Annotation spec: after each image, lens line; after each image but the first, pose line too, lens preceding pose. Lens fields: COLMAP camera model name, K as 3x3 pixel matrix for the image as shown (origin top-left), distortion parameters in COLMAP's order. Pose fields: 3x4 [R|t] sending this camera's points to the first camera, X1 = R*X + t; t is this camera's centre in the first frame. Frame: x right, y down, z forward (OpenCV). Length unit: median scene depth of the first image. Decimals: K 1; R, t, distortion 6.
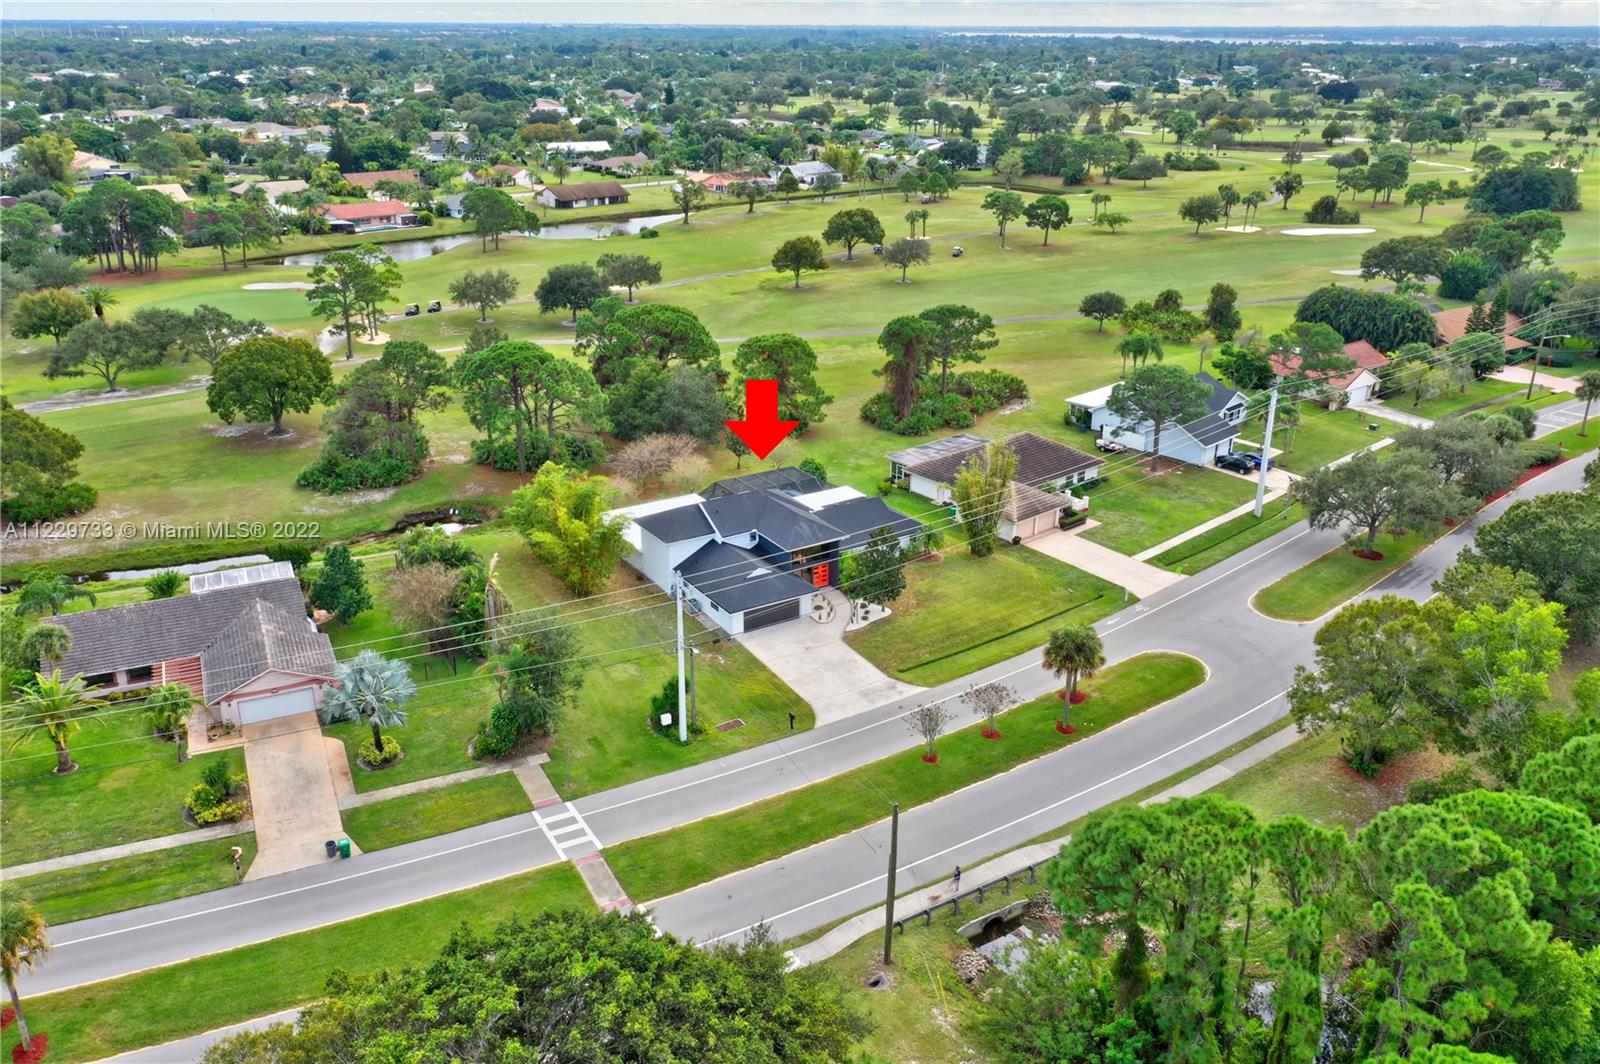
lens RADIAL K [[1255.8, 0, 803.1], [0, 1255.8, 536.1], [0, 0, 1]] dist [0.007057, 0.003567]
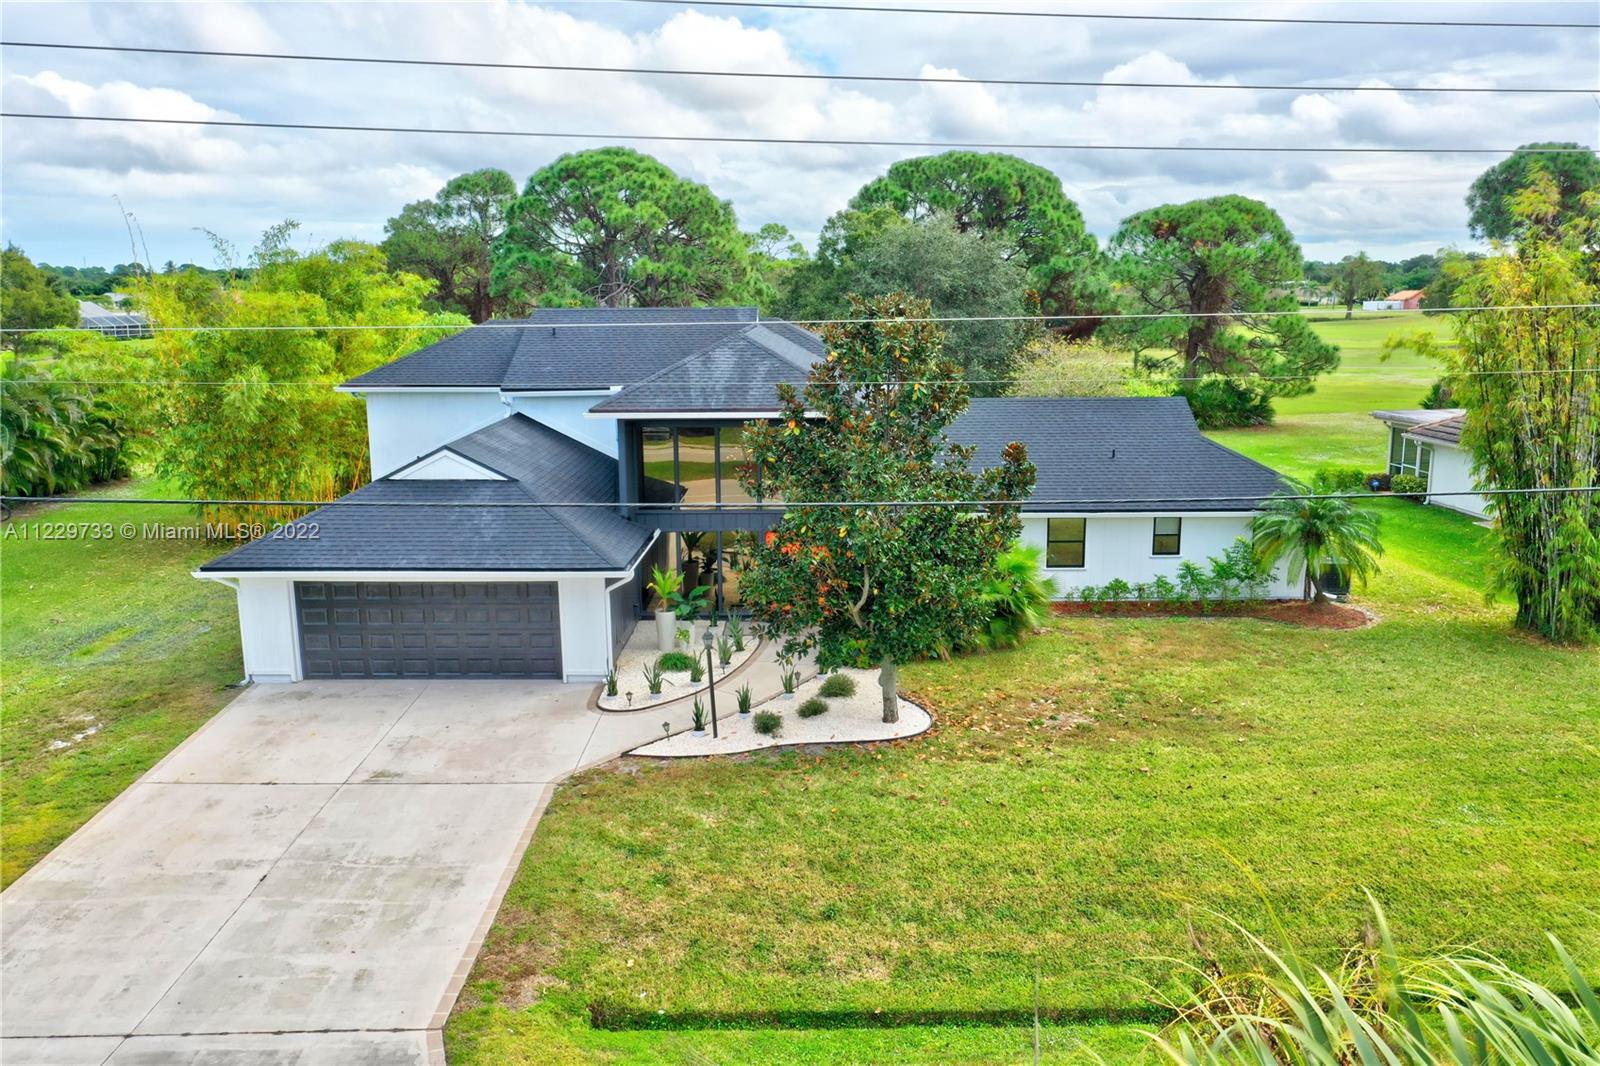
lens RADIAL K [[1255.8, 0, 803.1], [0, 1255.8, 537.1], [0, 0, 1]] dist [0.007057, 0.003567]
pose [[0.828422, 0.095042, -0.551982, 0.124089], [-0.194194, 0.973108, -0.123897, 0.043169], [0.525362, 0.209830, 0.824600, 0.593674]]
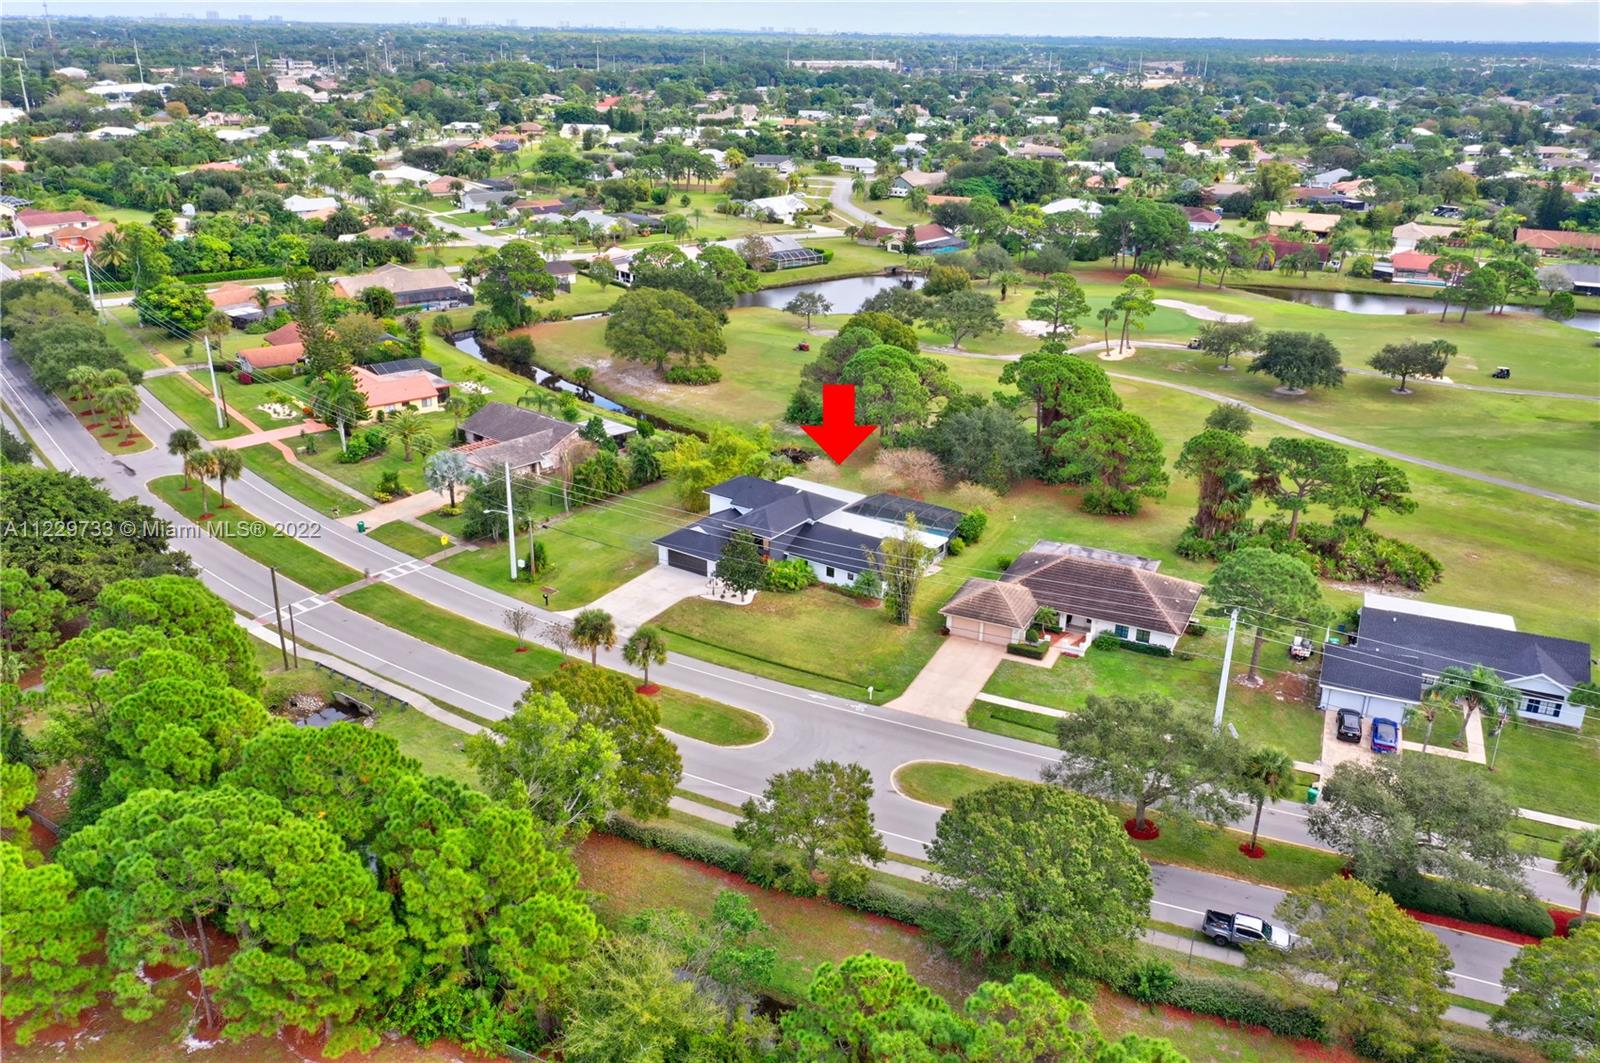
lens RADIAL K [[1255.8, 0, 803.1], [0, 1255.8, 535.6], [0, 0, 1]] dist [0.007057, 0.003567]
pose [[0.390063, 0.343542, -0.854300, 0.789999], [-0.358390, 0.911275, 0.202817, -0.188575], [0.848179, 0.227061, 0.478577, 0.344940]]
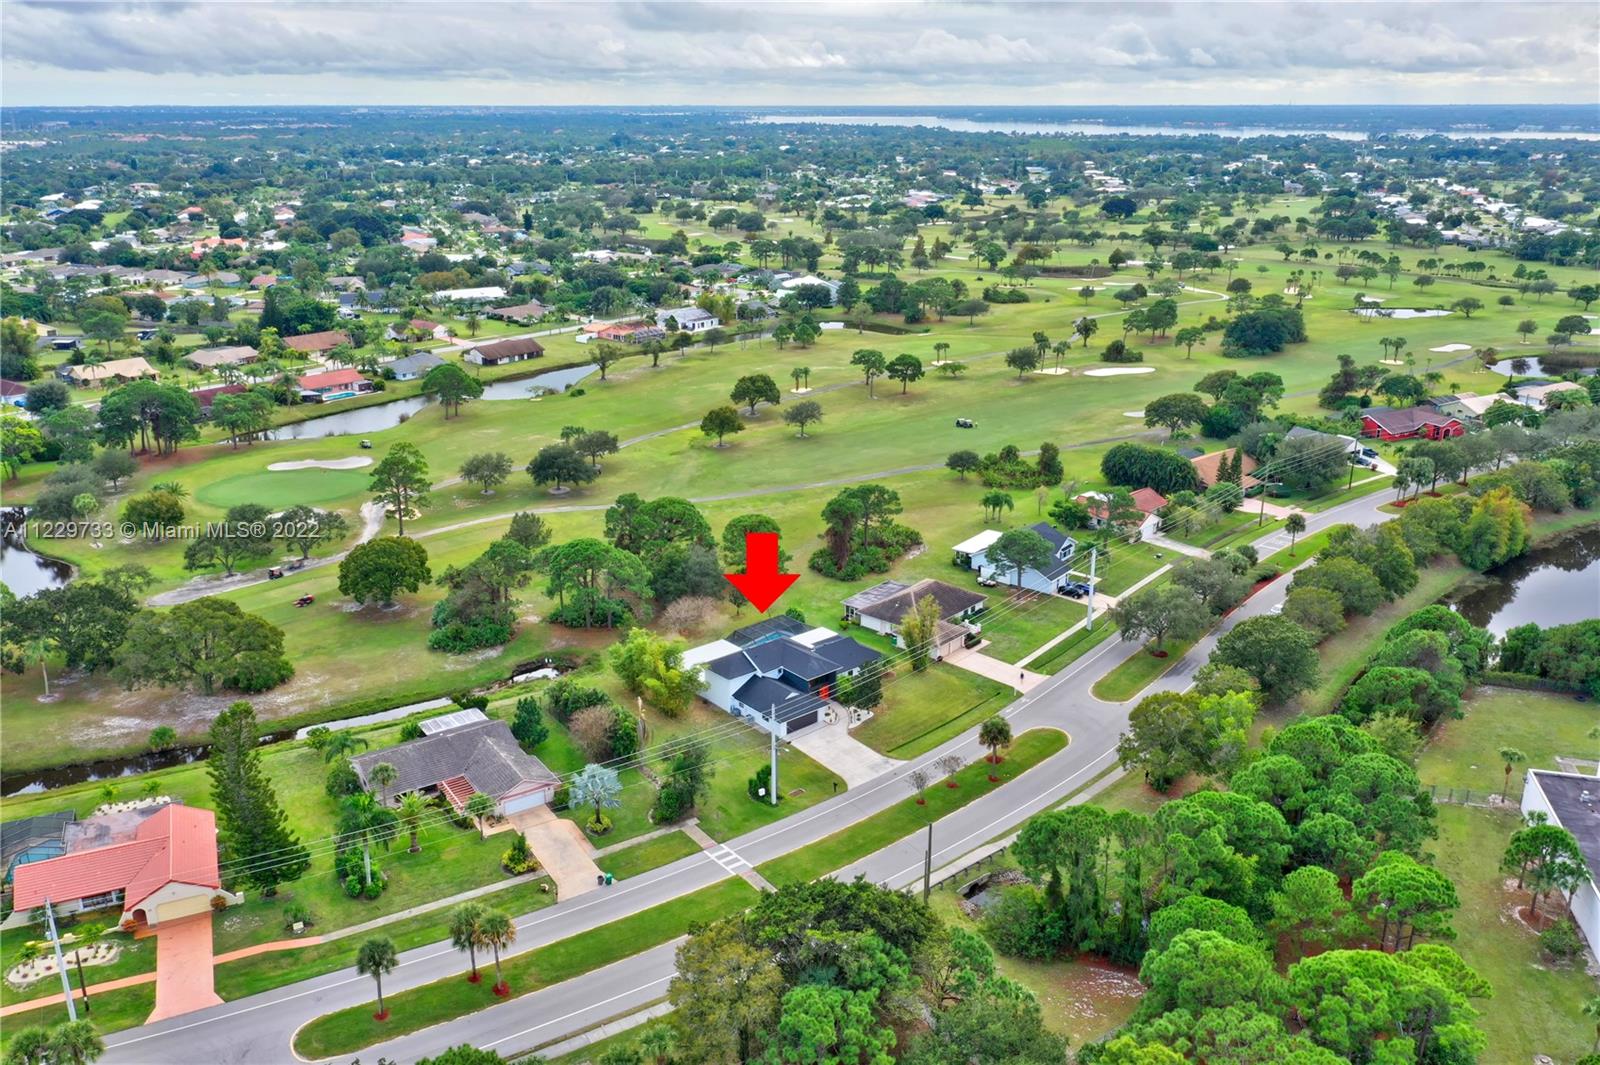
lens RADIAL K [[1255.8, 0, 803.1], [0, 1255.8, 536.6], [0, 0, 1]] dist [0.007057, 0.003567]
pose [[0.989494, -0.052029, 0.134890, -0.161885], [0.059207, 0.997005, -0.049760, -0.065563], [-0.131897, 0.057224, 0.989610, -0.419047]]
